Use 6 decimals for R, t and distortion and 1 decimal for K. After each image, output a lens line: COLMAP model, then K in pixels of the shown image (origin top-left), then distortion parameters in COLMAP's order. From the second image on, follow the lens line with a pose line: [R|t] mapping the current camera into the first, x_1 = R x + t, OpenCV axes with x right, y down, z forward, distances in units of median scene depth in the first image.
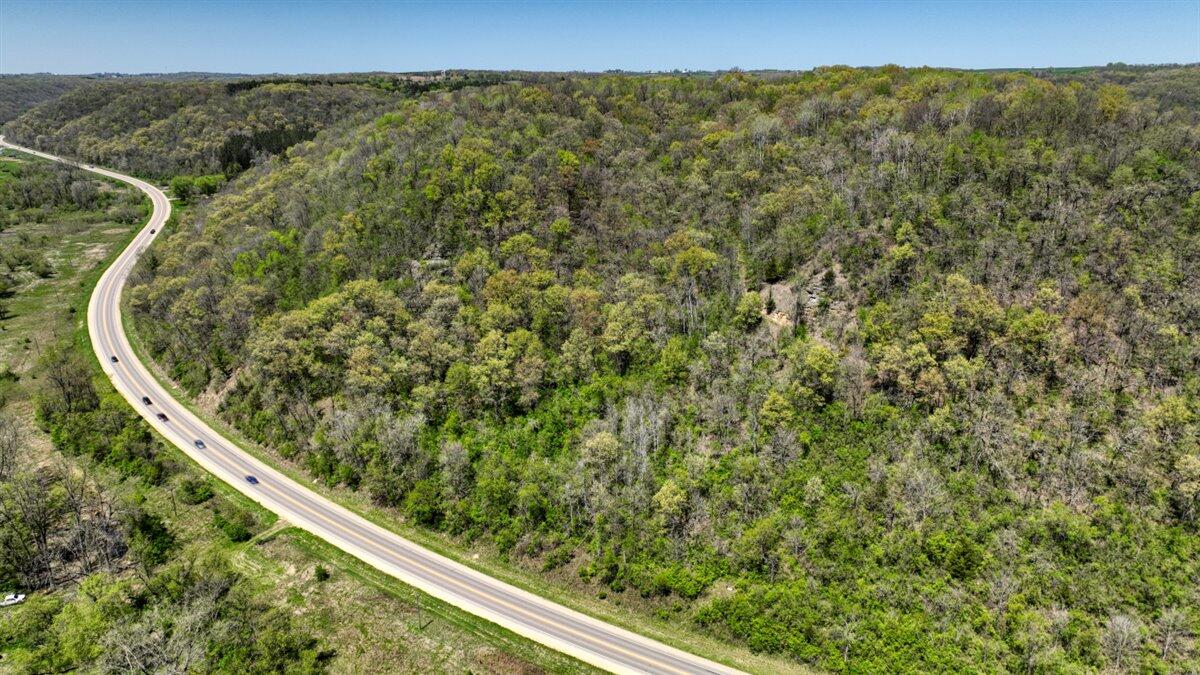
lens RADIAL K [[842.3, 0, 595.6], [0, 842.3, 338.8], [0, 0, 1]] dist [-0.002377, 0.016527]
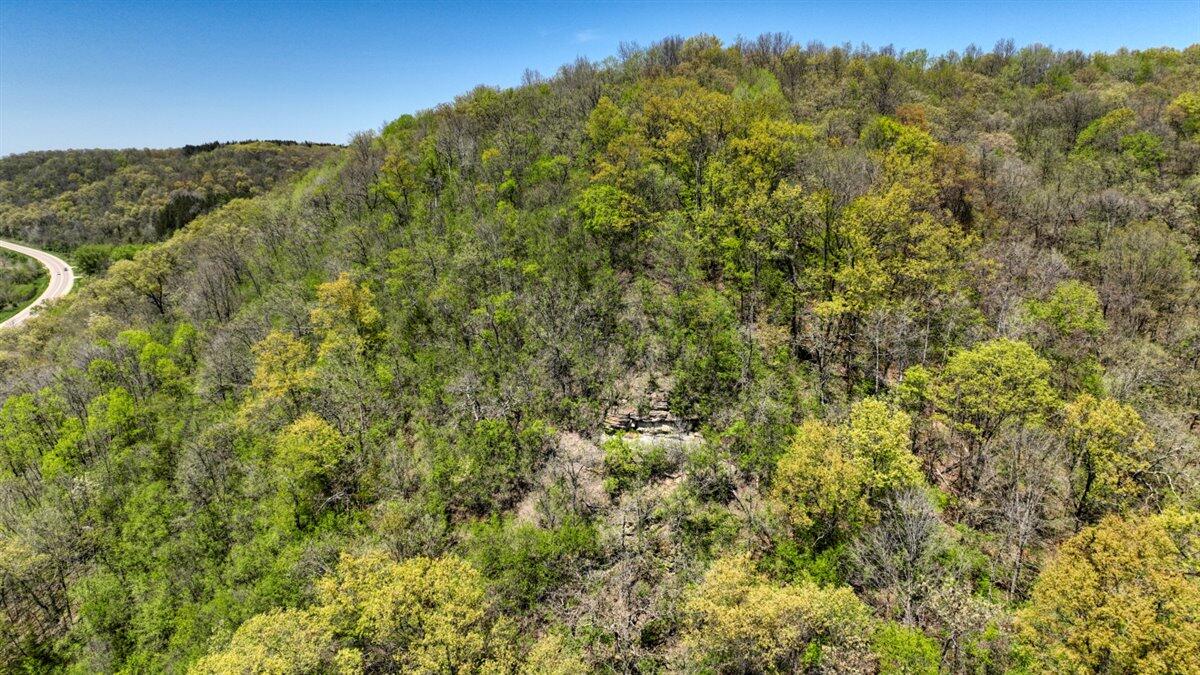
lens RADIAL K [[842.3, 0, 599.6], [0, 842.3, 338.4], [0, 0, 1]] dist [-0.002377, 0.016527]
pose [[0.999458, -0.011464, 0.030844, -0.168391], [0.014392, 0.995233, -0.096454, -0.076716], [-0.029591, 0.096846, 0.994859, 0.562120]]
